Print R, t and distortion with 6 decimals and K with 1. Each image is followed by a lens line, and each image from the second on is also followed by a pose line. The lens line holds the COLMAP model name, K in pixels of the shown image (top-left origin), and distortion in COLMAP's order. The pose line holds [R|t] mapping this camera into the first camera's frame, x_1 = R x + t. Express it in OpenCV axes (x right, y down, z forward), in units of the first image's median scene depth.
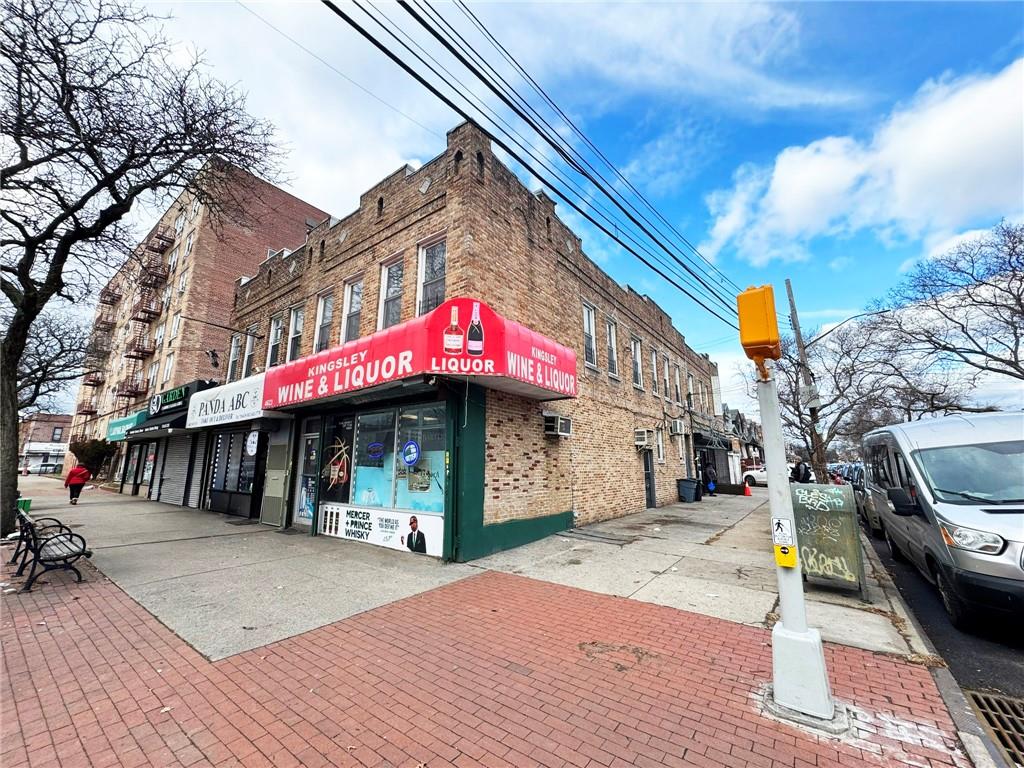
lens RADIAL K [[407.2, 0, 511.5], [0, 407.2, 383.9], [0, 0, 1]] dist [-0.005930, 0.000916]
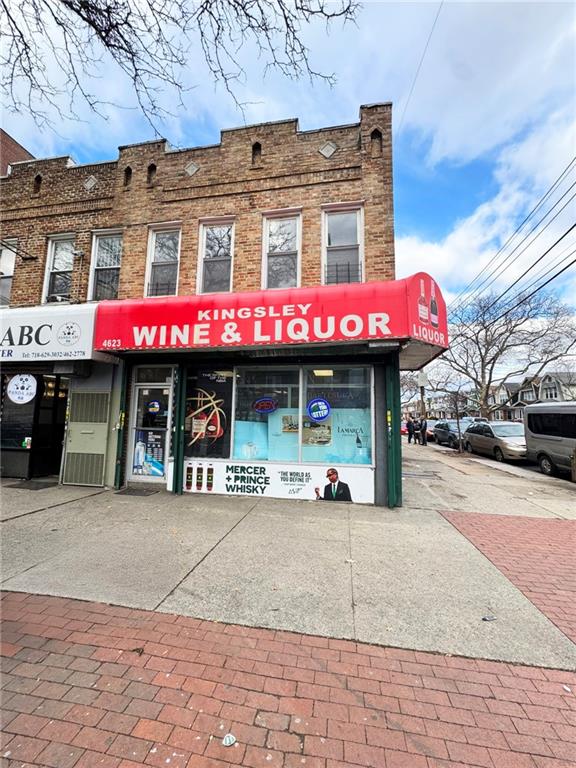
lens RADIAL K [[305.4, 0, 287.8], [0, 305.4, 383.4], [0, 0, 1]] dist [-0.005930, 0.000916]
pose [[0.887850, 0.066338, 0.455325, -0.652606], [-0.107328, 0.992114, 0.064737, 0.057251], [-0.447440, -0.106346, 0.887968, 0.328530]]
